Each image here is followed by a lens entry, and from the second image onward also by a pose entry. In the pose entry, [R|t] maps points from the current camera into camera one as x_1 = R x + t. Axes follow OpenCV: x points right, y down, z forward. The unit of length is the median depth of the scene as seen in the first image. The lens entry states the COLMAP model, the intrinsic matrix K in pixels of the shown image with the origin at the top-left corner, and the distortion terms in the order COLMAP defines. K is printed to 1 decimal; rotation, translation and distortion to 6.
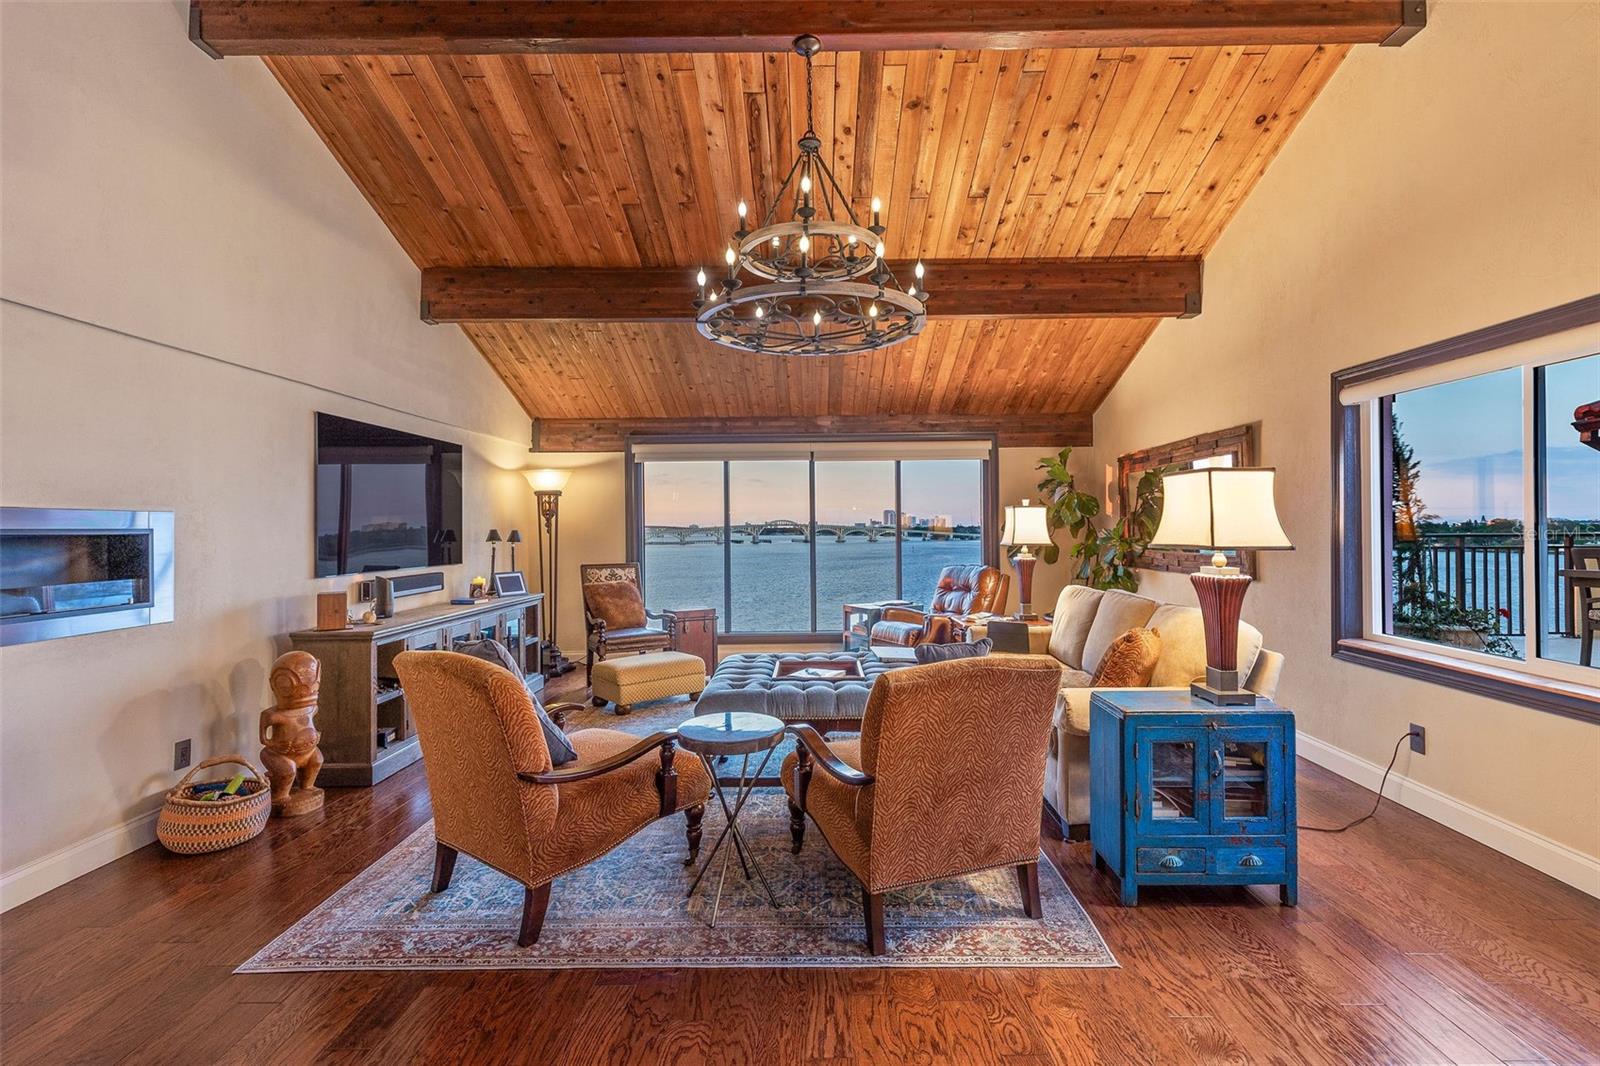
lens RADIAL K [[724.0, 0, 800.0], [0, 724.0, 533.0], [0, 0, 1]] dist [0.001196, 0.000054]
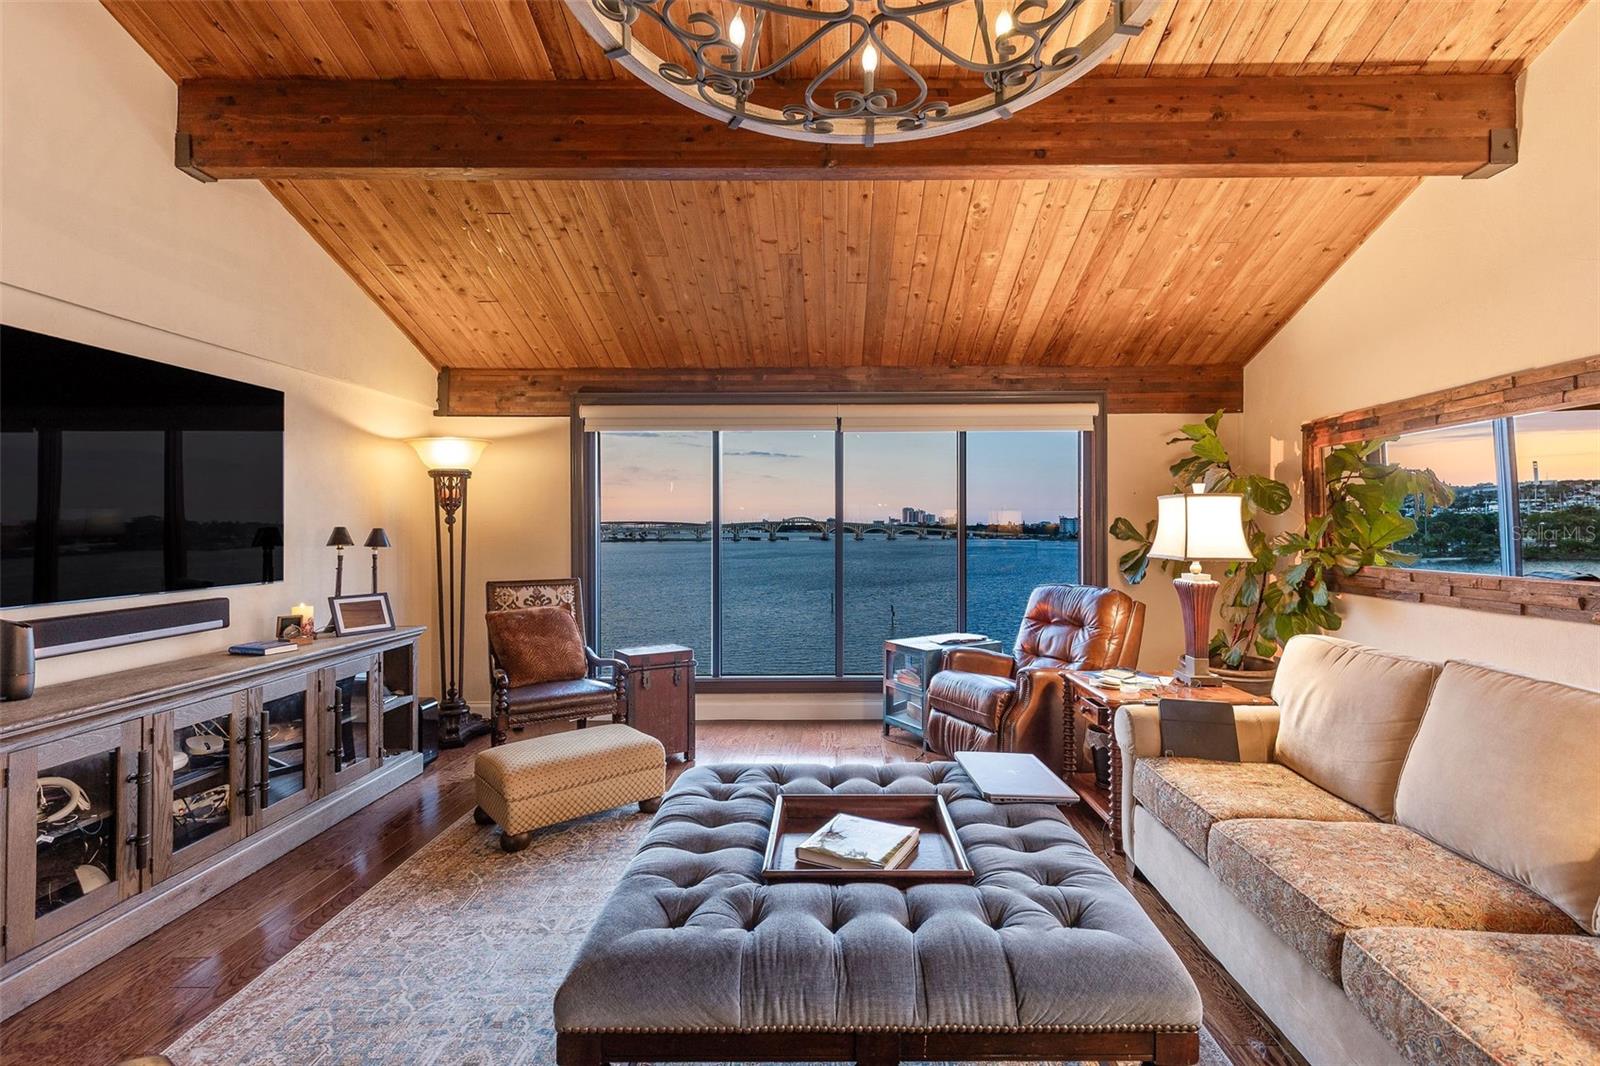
lens RADIAL K [[724.0, 0, 800.0], [0, 724.0, 533.0], [0, 0, 1]] dist [0.001196, 0.000054]
pose [[0.999676, 0.007163, -0.024427, -0.003604], [-0.007071, 0.999968, 0.003864, -0.004580], [0.024454, -0.003690, 0.999694, 0.348191]]
